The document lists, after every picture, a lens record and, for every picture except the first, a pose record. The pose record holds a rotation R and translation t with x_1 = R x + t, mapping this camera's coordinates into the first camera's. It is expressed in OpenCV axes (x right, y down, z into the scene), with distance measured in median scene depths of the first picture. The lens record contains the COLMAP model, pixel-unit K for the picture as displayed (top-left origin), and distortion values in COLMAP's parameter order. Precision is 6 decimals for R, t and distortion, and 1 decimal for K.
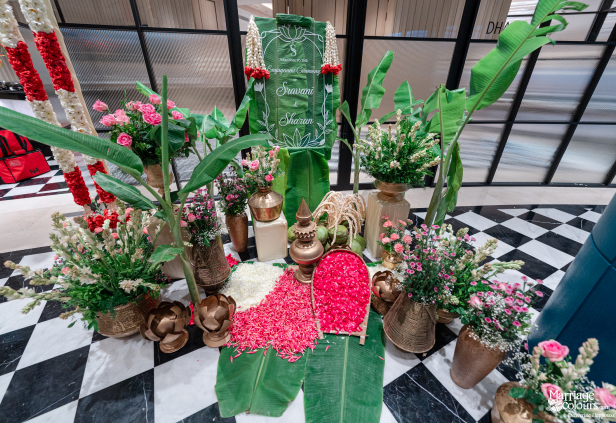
lens RADIAL K [[253.3, 0, 310.6], [0, 253.3, 210.9], [0, 0, 1]] dist [-0.000096, -0.000728]
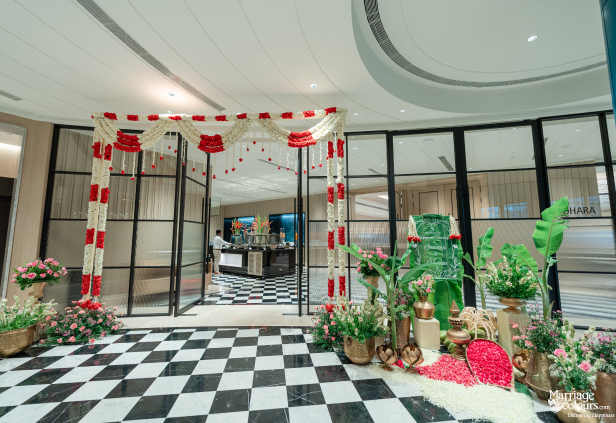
lens RADIAL K [[253.3, 0, 309.4], [0, 253.3, 211.6], [0, 0, 1]] dist [-0.000096, -0.000728]
pose [[0.937206, -0.044766, -0.345891, -0.267209], [-0.159358, 0.827195, -0.538844, 0.448377], [0.310241, 0.560128, 0.768119, -0.843446]]
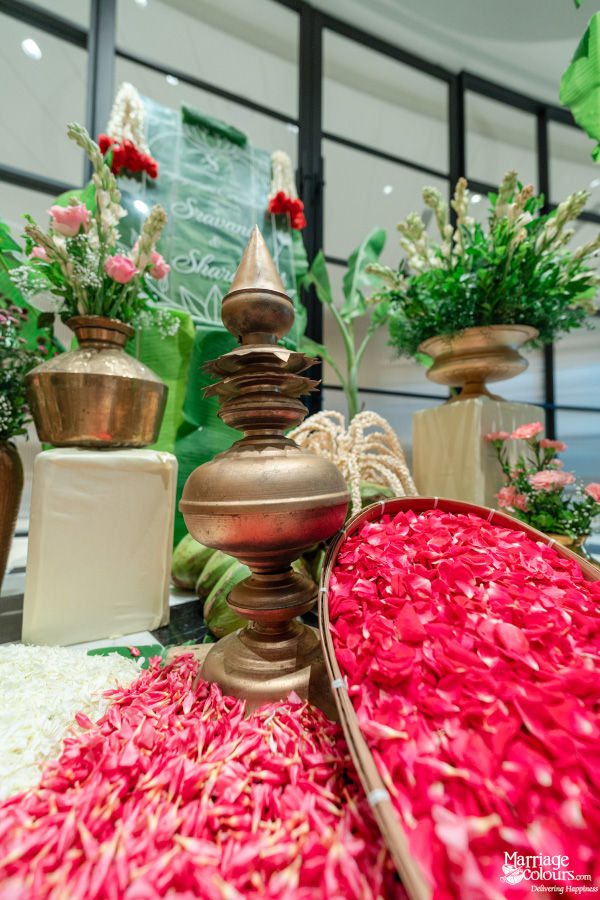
lens RADIAL K [[376.1, 0, 293.8], [0, 376.1, 454.4], [0, 0, 1]] dist [-0.000460, -0.000554]
pose [[0.981695, 0.006943, 0.190332, -0.045608], [0.091901, 0.858031, -0.505309, 0.240618], [-0.166819, 0.513551, 0.841687, 0.624623]]
